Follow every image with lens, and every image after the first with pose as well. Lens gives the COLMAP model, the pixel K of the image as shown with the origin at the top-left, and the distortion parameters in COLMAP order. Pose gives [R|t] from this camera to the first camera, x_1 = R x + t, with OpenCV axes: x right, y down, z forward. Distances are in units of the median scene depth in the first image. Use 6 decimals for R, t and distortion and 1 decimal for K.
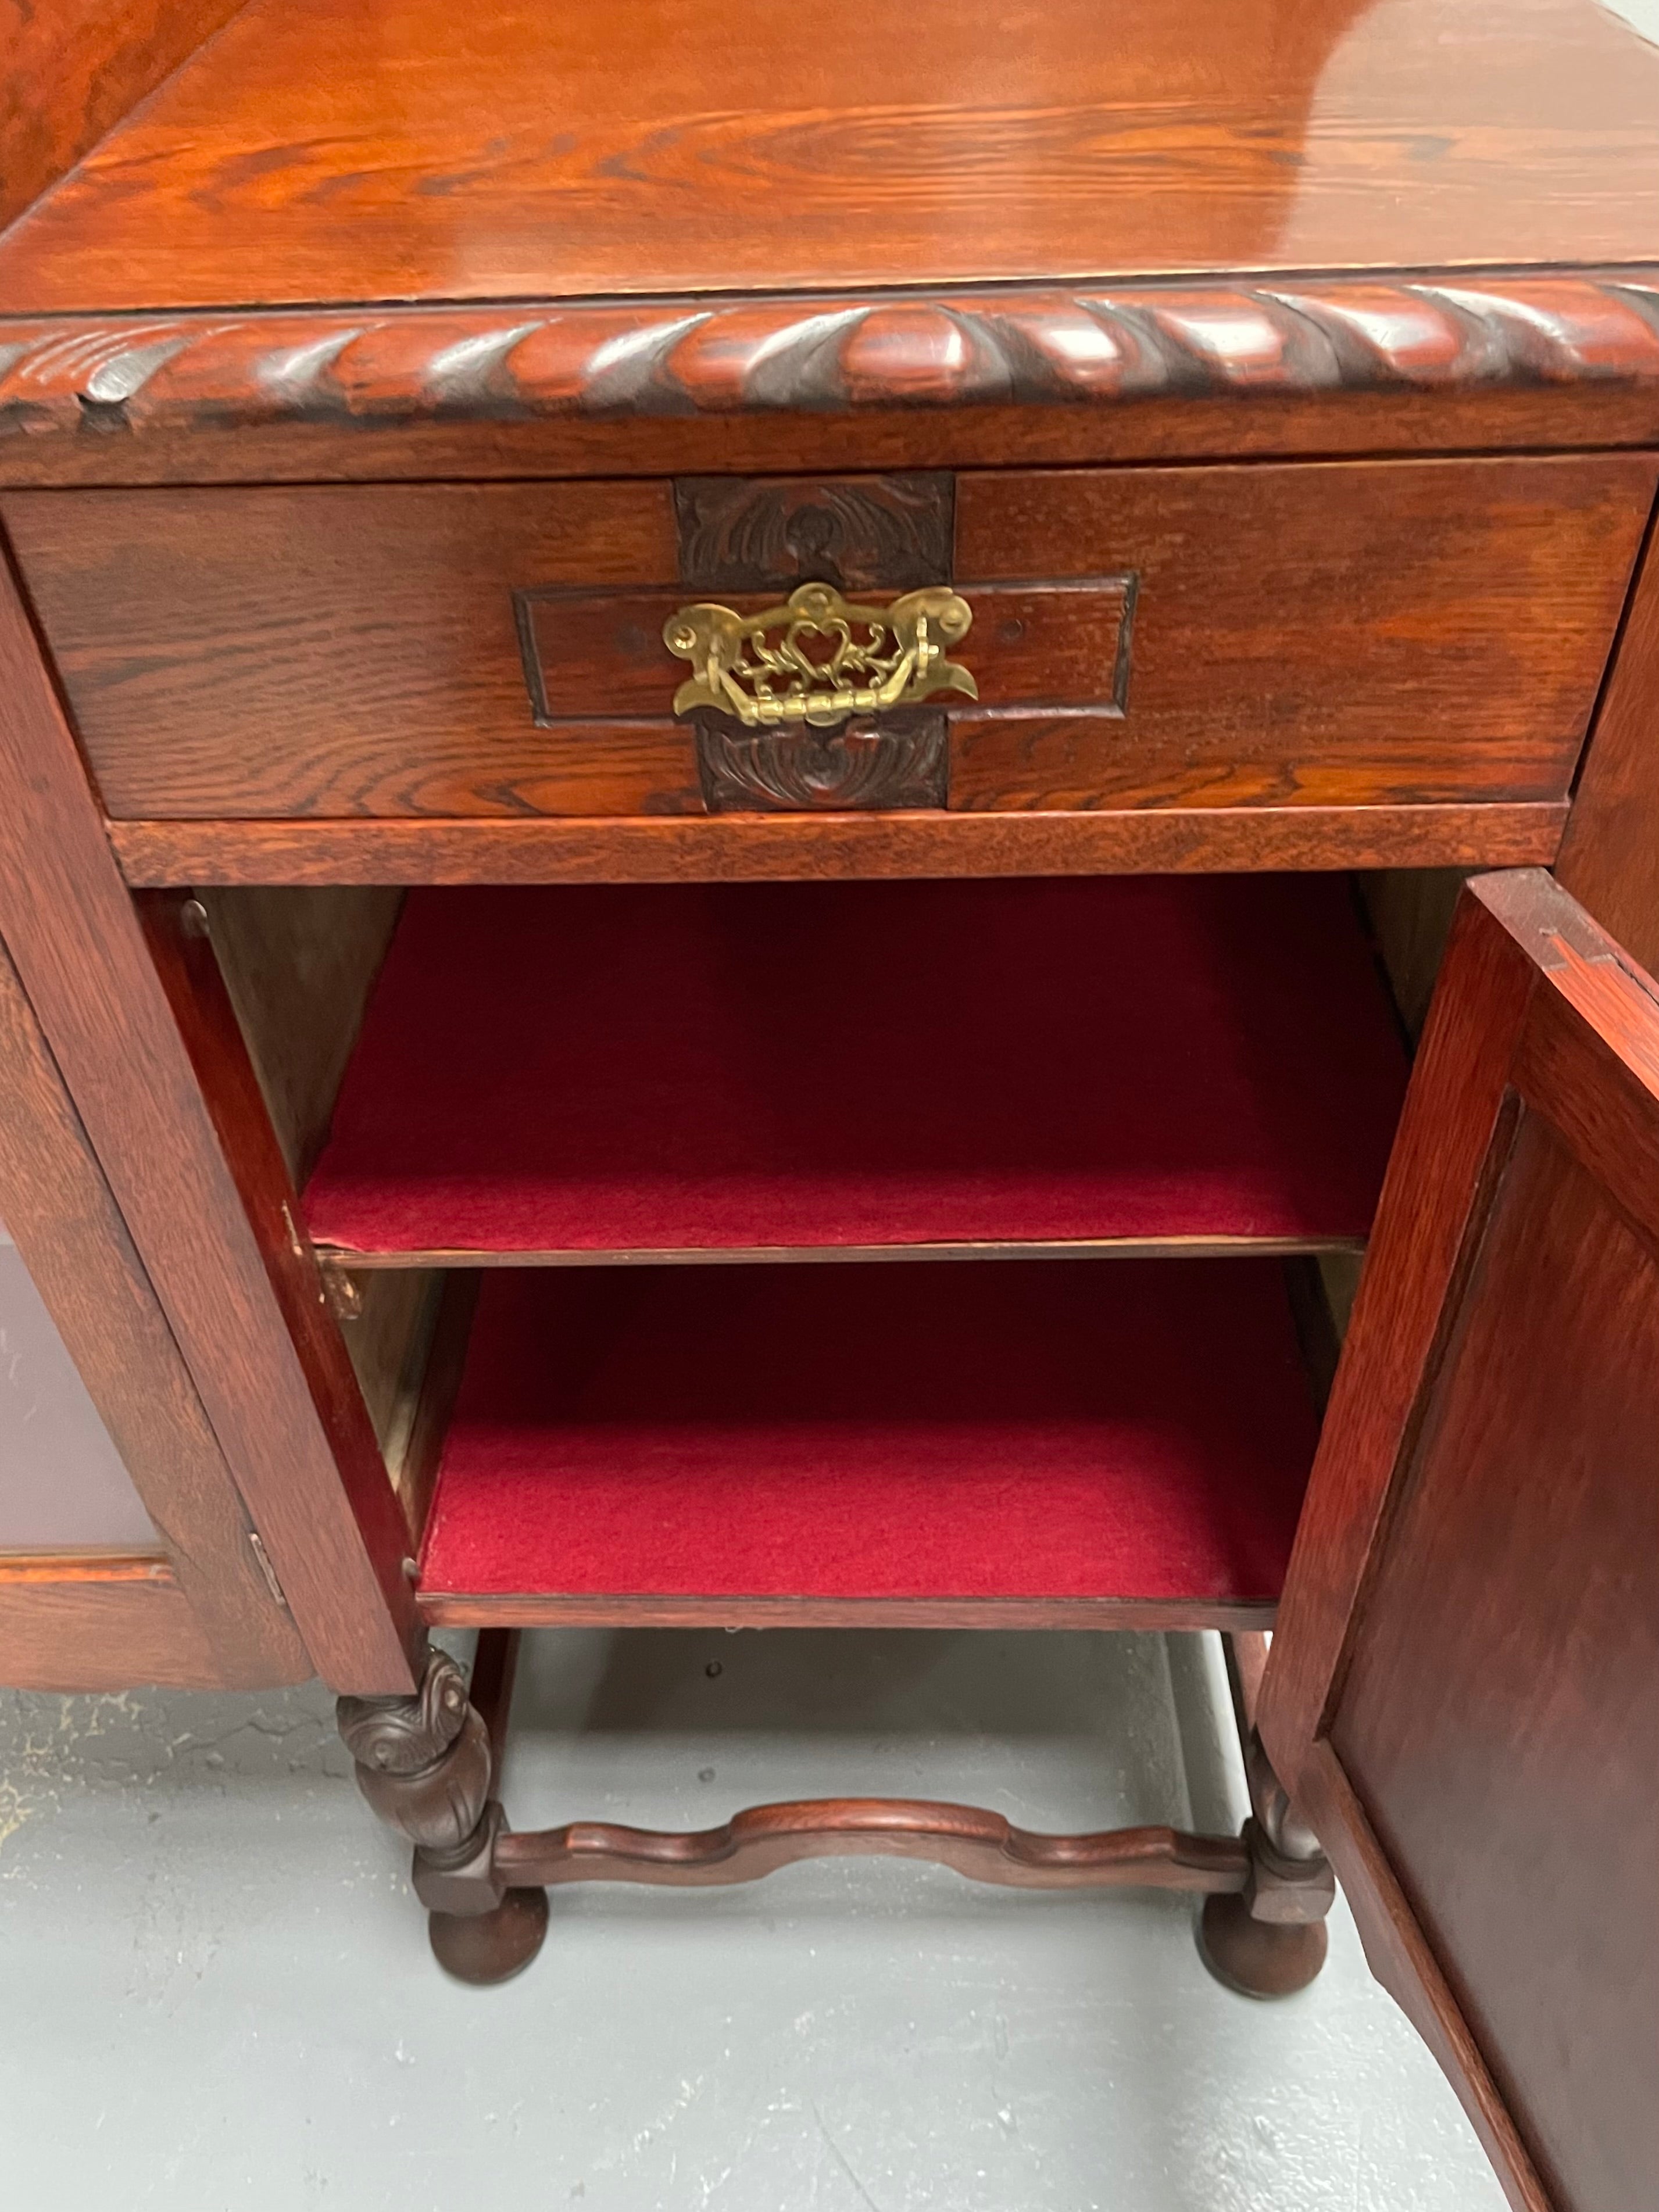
lens RADIAL K [[1771.3, 0, 830.2], [0, 1771.3, 1099.6], [0, 0, 1]] dist [0.087112, -0.122325]
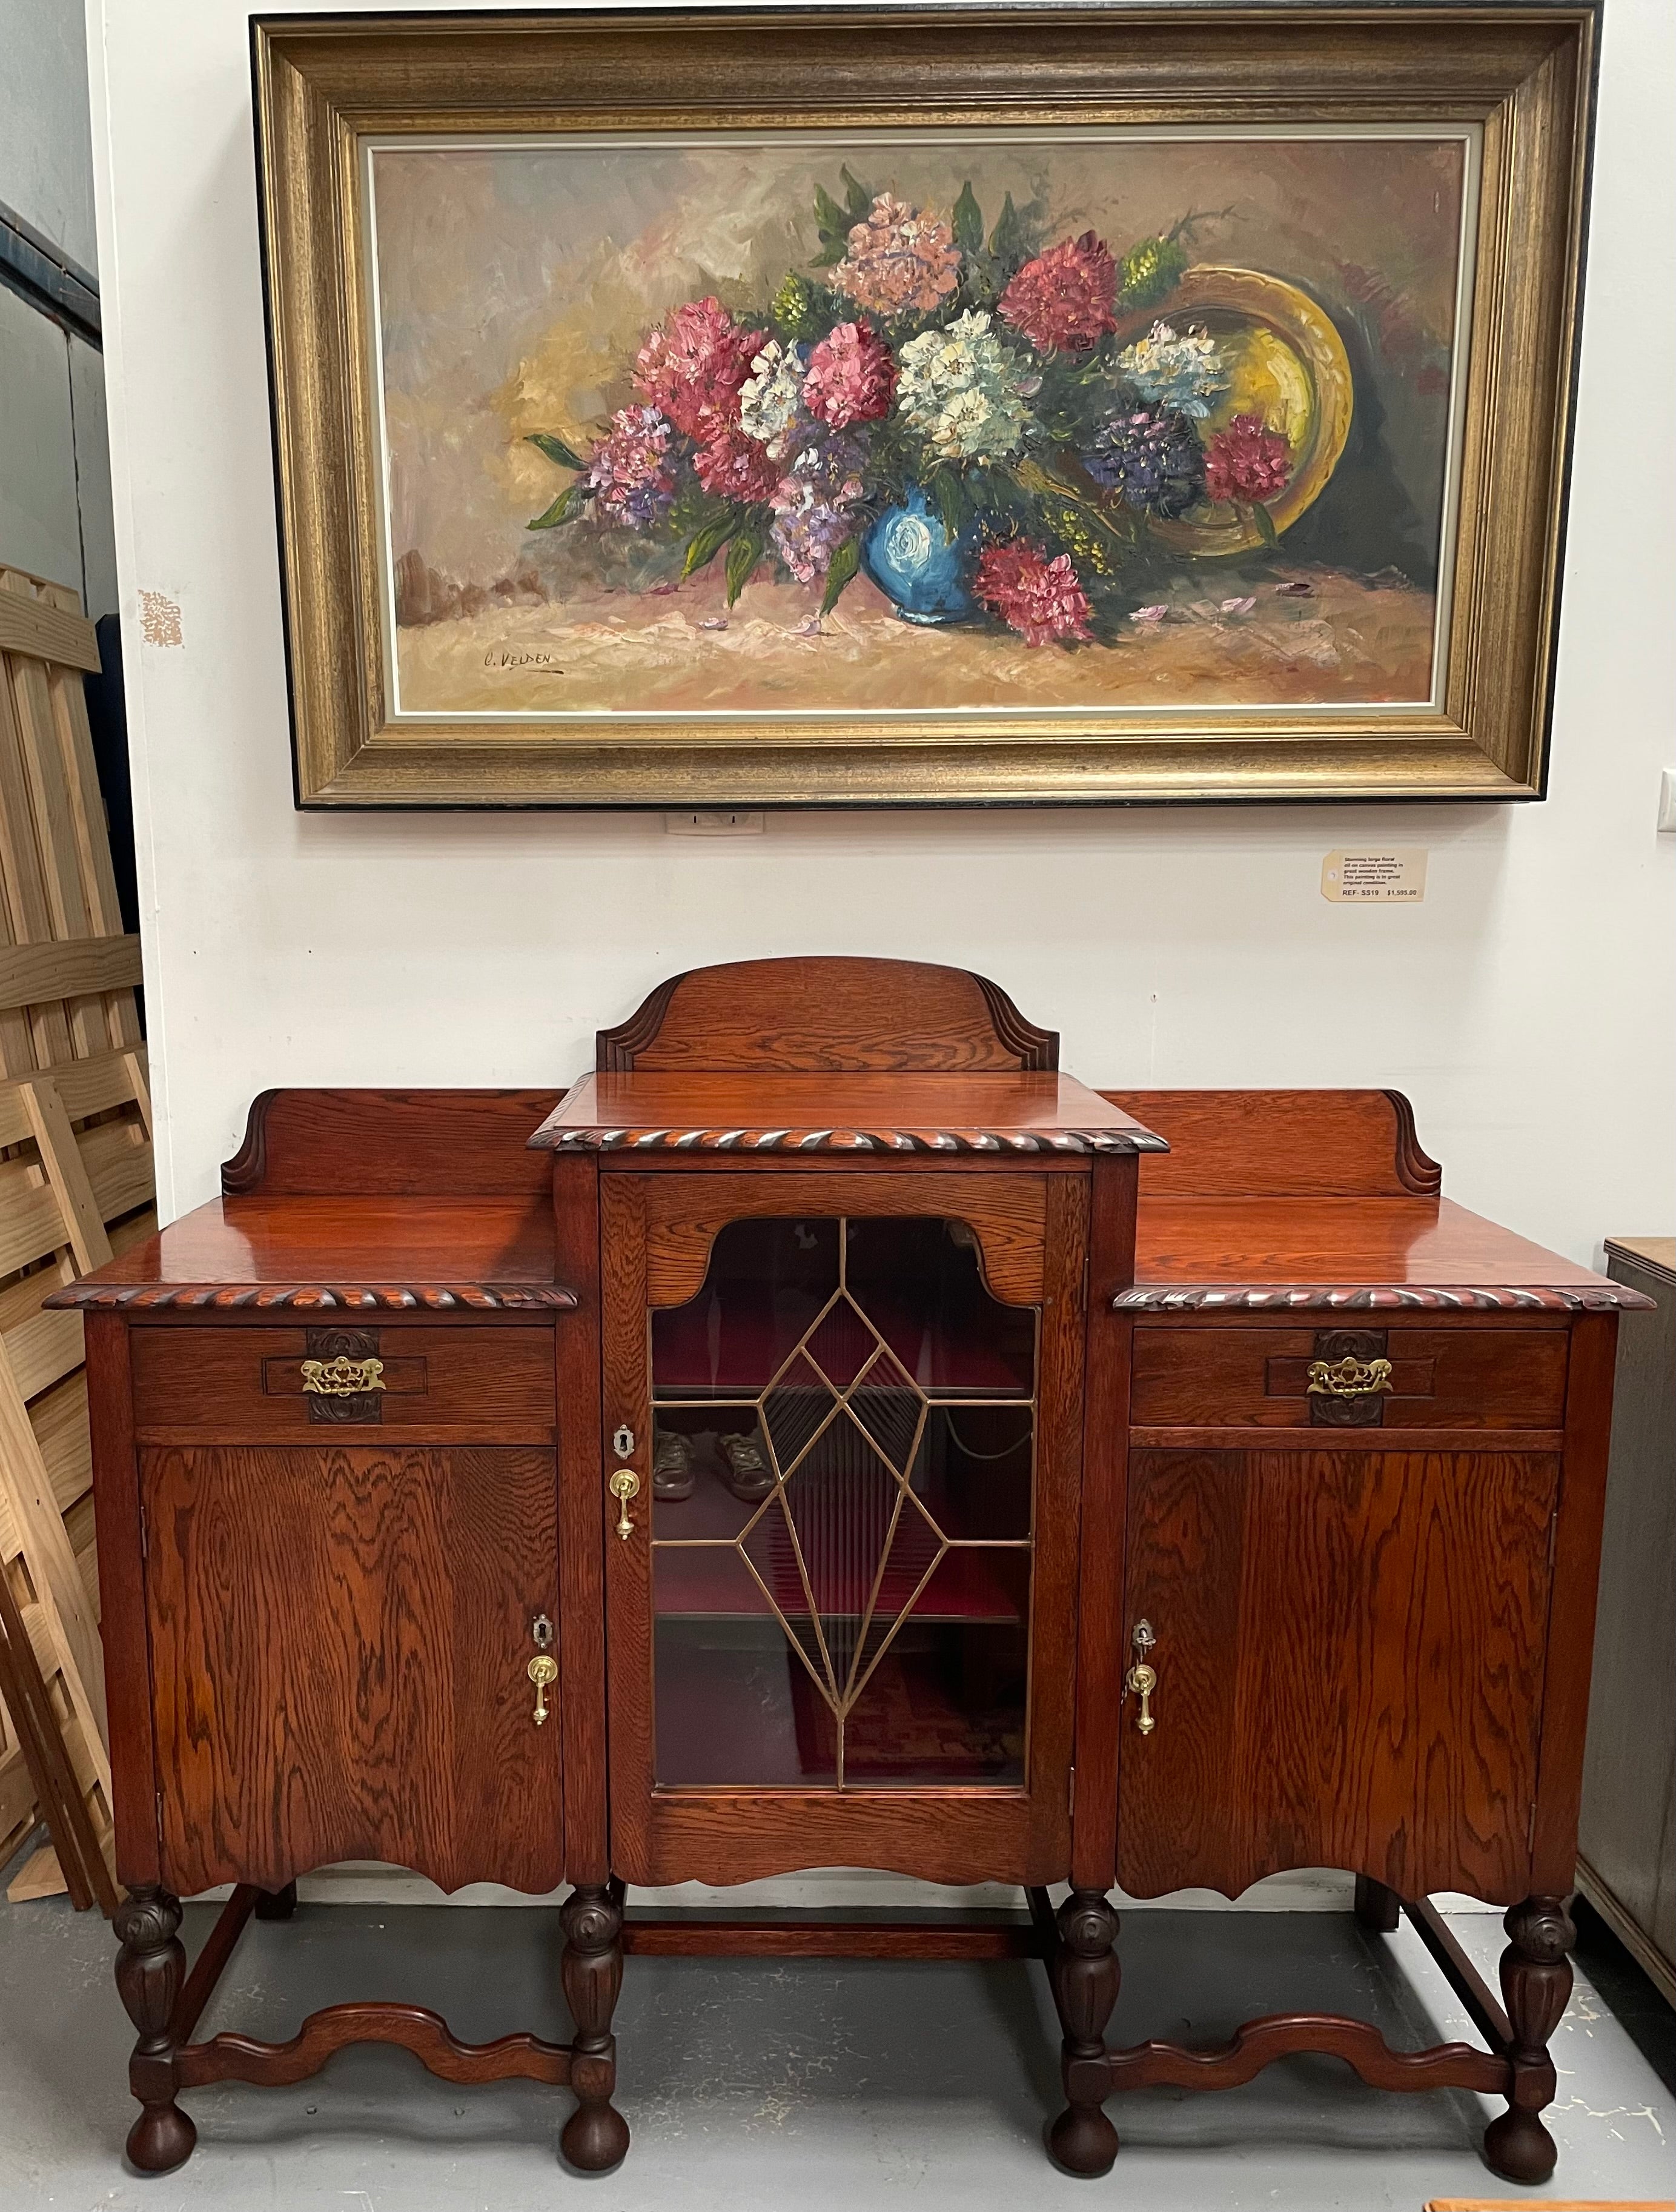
lens RADIAL K [[1845.6, 0, 733.1], [0, 1845.6, 1209.8], [0, 0, 1]] dist [0.084135, -0.113802]
pose [[0.999629, 0.025355, 0.009917, -1.247681], [-0.016323, 0.849685, -0.527038, 1.411352], [-0.021789, 0.526681, 0.849784, -2.266431]]
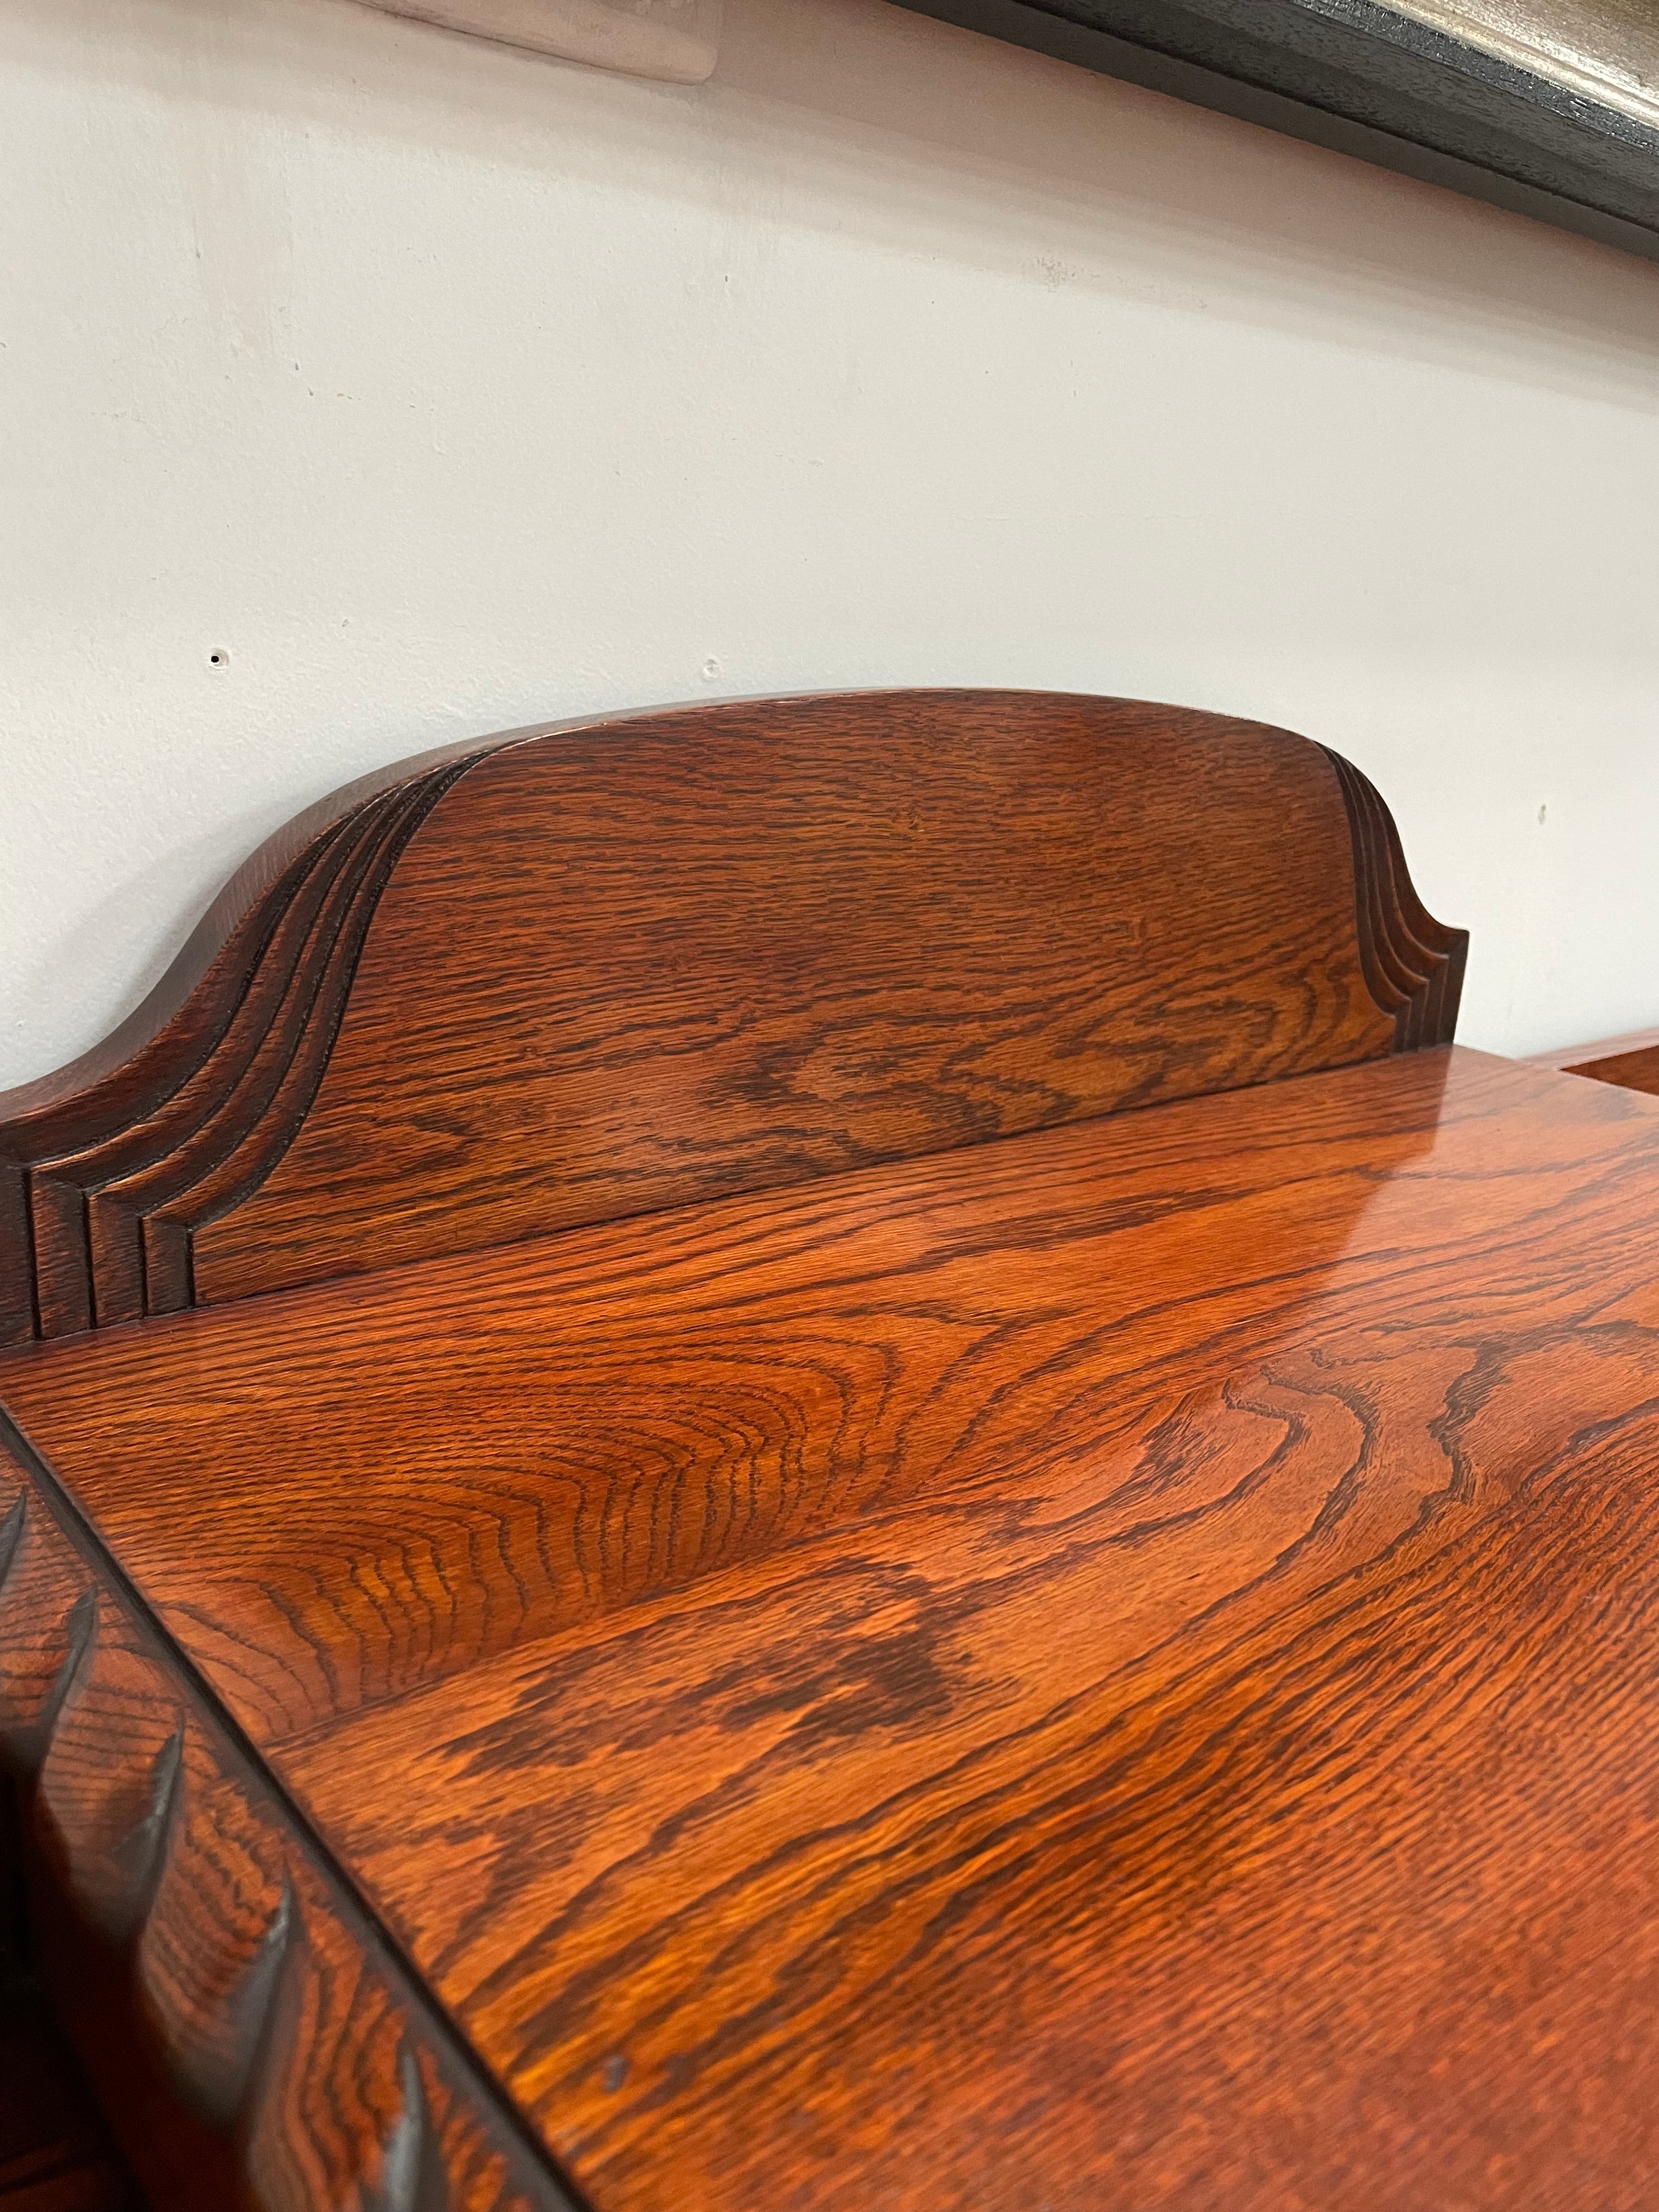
lens RADIAL K [[1680.1, 0, 816.8], [0, 1680.1, 1094.3], [0, 0, 1]] dist [0.076540, -0.103212]
pose [[0.762379, -0.113035, 0.637182, -1.711844], [0.380013, 0.875177, -0.299426, -0.983764], [-0.523801, 0.470414, 0.710171, 0.640911]]
